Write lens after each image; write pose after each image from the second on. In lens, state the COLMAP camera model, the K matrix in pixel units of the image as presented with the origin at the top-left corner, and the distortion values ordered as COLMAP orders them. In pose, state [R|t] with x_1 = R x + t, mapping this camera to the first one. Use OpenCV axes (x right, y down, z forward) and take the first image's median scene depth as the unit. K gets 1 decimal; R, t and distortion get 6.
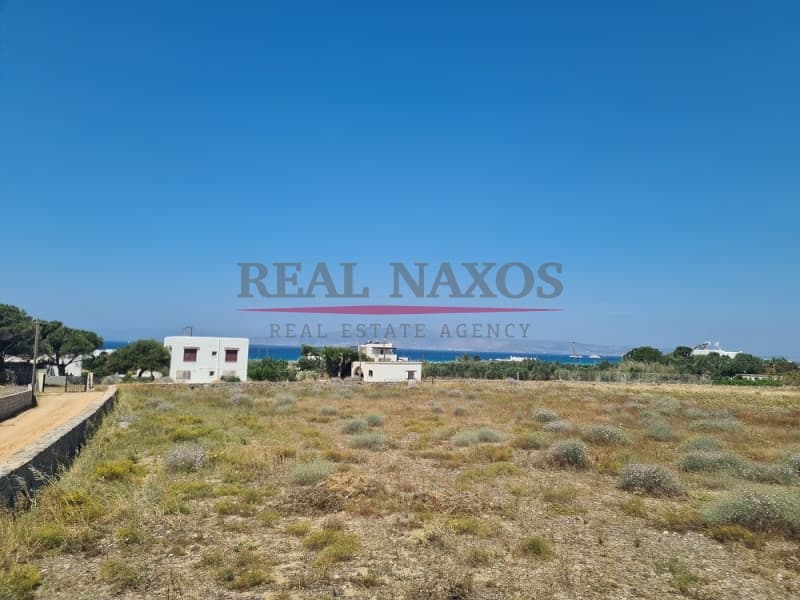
lens RADIAL K [[587.4, 0, 390.8], [0, 587.4, 287.0], [0, 0, 1]] dist [0.082696, -0.062182]
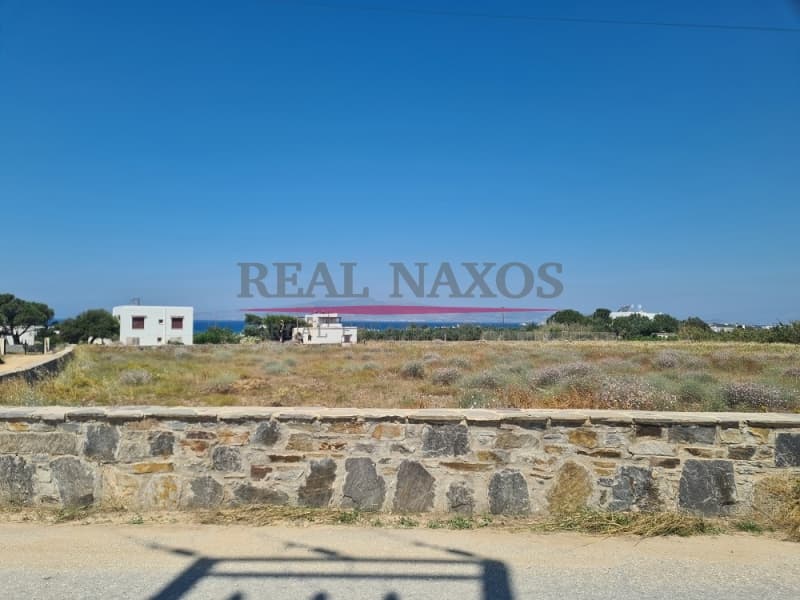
lens RADIAL K [[588.7, 0, 392.2], [0, 588.7, 309.1], [0, 0, 1]] dist [0.085743, -0.070148]
pose [[0.996876, -0.023399, 0.075437, 0.046075], [0.017045, 0.996337, 0.083797, 0.004532], [-0.077122, -0.082250, 0.993623, -0.126762]]
